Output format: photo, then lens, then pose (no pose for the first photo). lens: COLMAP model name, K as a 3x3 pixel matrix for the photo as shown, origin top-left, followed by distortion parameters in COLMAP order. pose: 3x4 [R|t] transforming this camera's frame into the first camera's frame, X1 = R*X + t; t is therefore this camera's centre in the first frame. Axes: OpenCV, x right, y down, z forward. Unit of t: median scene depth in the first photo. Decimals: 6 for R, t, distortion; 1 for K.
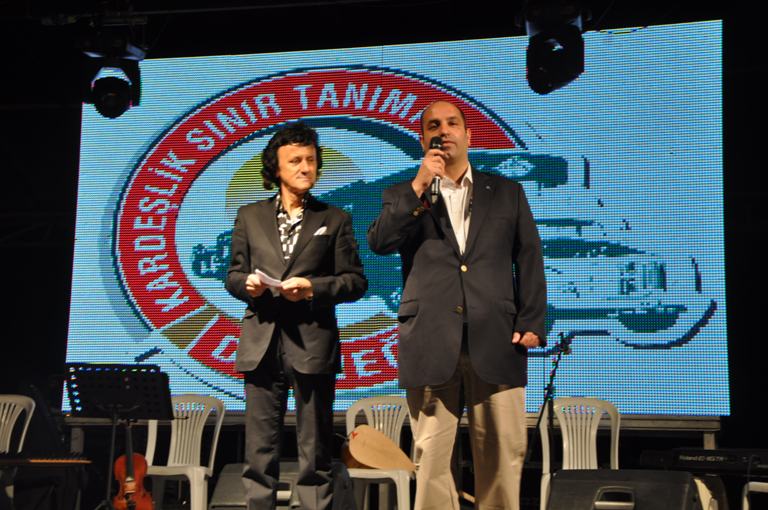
lens RADIAL K [[1465.4, 0, 384.0], [0, 1465.4, 255.0], [0, 0, 1]] dist [0.187729, 2.300193]
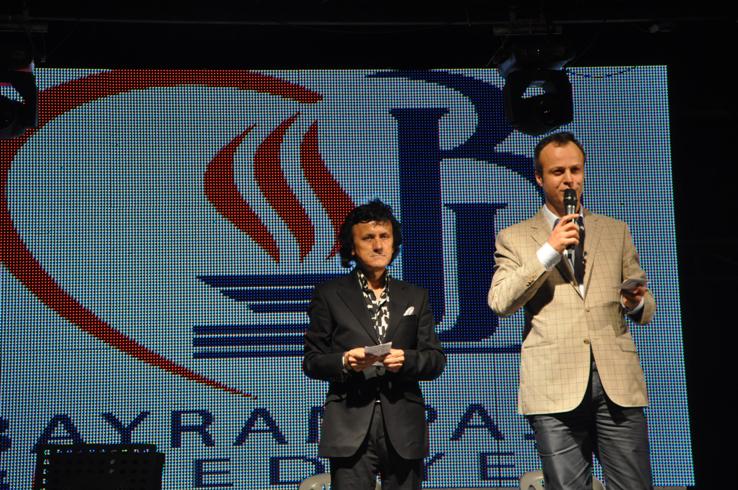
lens RADIAL K [[1891.3, 0, 369.0], [0, 1891.3, 245.0], [0, 0, 1]] dist [0.728110, -0.188844]
pose [[0.942648, 0.015438, 0.333432, -0.328093], [-0.010467, 0.999806, -0.016698, -0.026601], [-0.333625, 0.012250, 0.942626, -0.125398]]
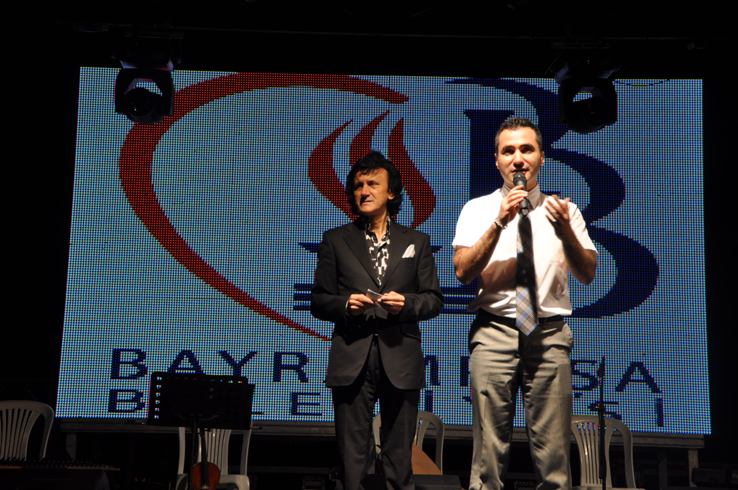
lens RADIAL K [[1458.1, 0, 369.0], [0, 1458.1, 245.0], [0, 0, 1]] dist [0.248221, 2.353065]
pose [[0.965374, 0.048510, 0.256319, -0.227487], [-0.047172, 0.998822, -0.011369, -0.006778], [-0.256569, -0.001116, 0.966525, -0.009338]]
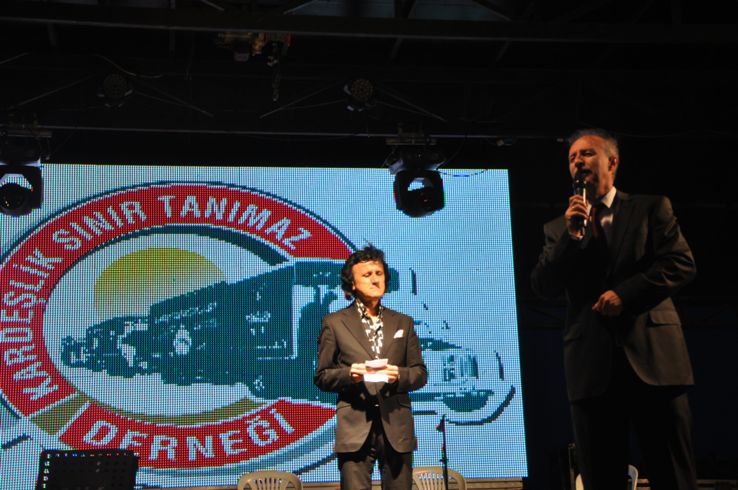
lens RADIAL K [[1339.1, 0, 369.0], [0, 1339.1, 245.0], [0, 0, 1]] dist [0.270962, 0.356926]
pose [[0.905384, 0.040755, 0.422633, -0.361410], [-0.013384, 0.997627, -0.067531, -0.009955], [-0.424383, 0.055485, 0.903781, -0.003660]]
